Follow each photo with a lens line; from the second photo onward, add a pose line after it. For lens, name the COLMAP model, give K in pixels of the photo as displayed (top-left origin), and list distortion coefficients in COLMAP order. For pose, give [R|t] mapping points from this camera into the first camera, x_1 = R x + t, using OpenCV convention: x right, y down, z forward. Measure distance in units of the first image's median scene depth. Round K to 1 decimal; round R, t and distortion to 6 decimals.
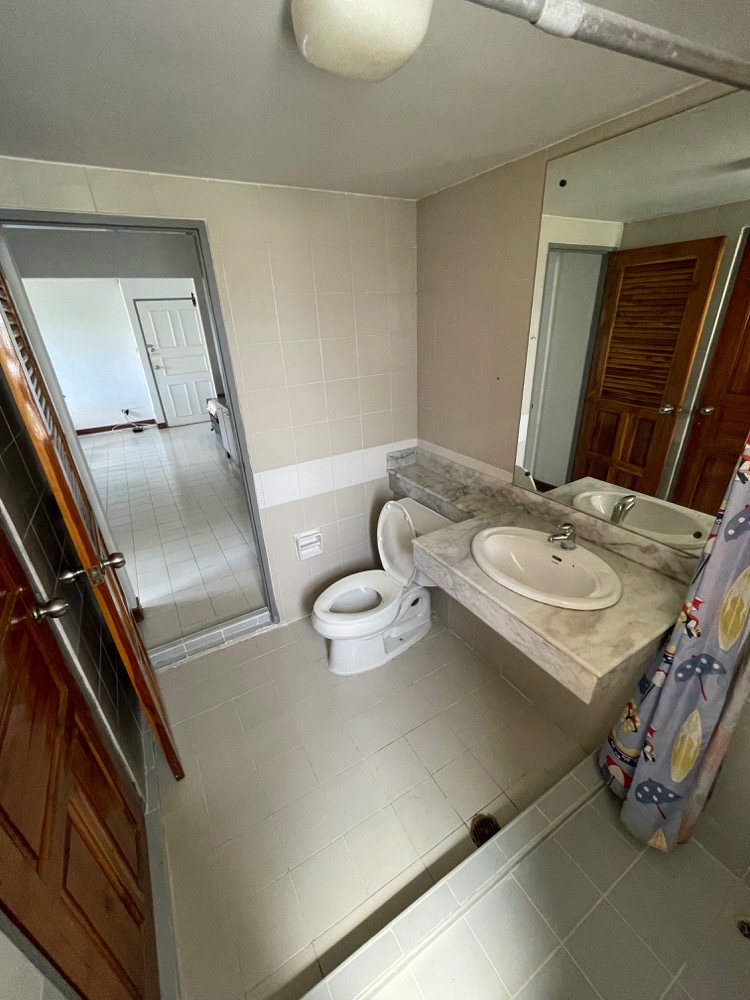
lens RADIAL K [[408.2, 0, 379.5], [0, 408.2, 499.0], [0, 0, 1]] dist [-0.000179, -0.000213]
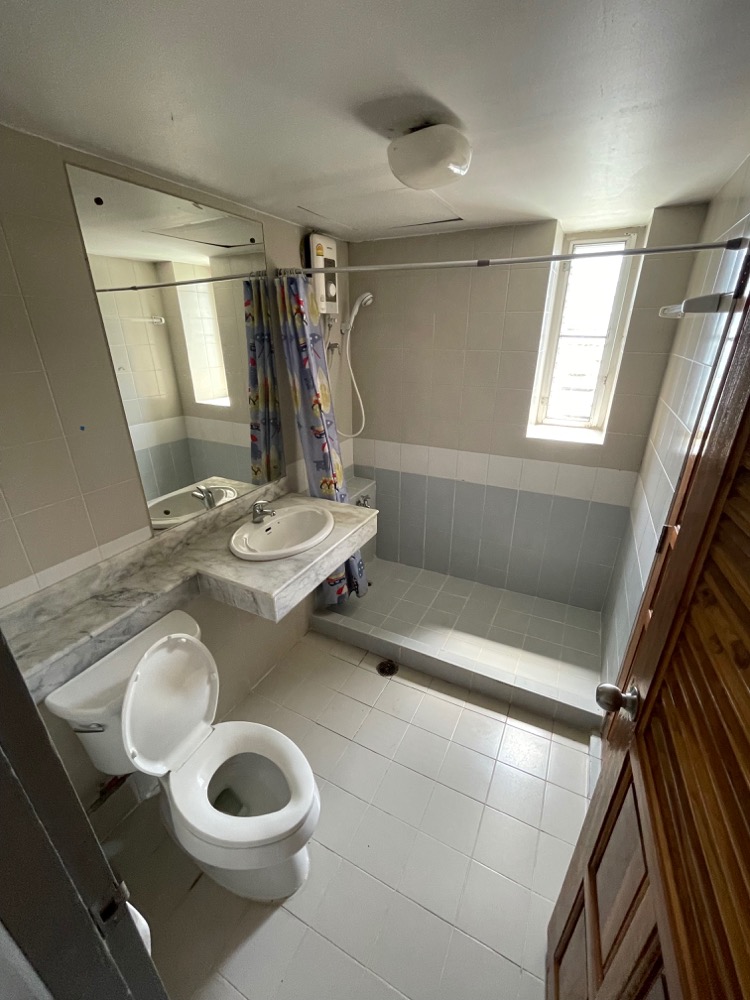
lens RADIAL K [[408.2, 0, 378.4], [0, 408.2, 502.3], [0, 0, 1]] dist [-0.000179, -0.000213]
pose [[-0.517896, -0.301487, 0.800556, -0.693148], [0.375530, 0.760717, 0.529421, -0.437819], [-0.768610, 0.574818, -0.280755, 1.001606]]
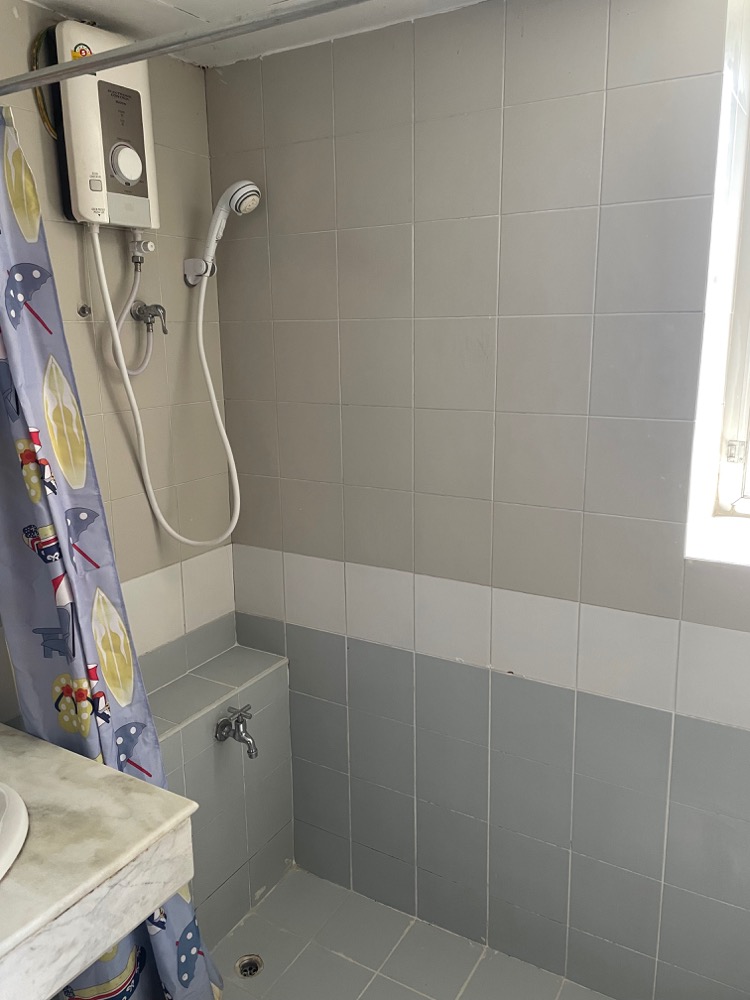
lens RADIAL K [[757.0, 0, 374.4], [0, 757.0, 497.1], [0, 0, 1]] dist [0.021571, -0.012221]
pose [[-0.453582, -0.153376, 0.877918, -0.337498], [0.400884, 0.844682, 0.354689, -0.170059], [-0.795962, 0.512824, -0.321646, 0.594577]]
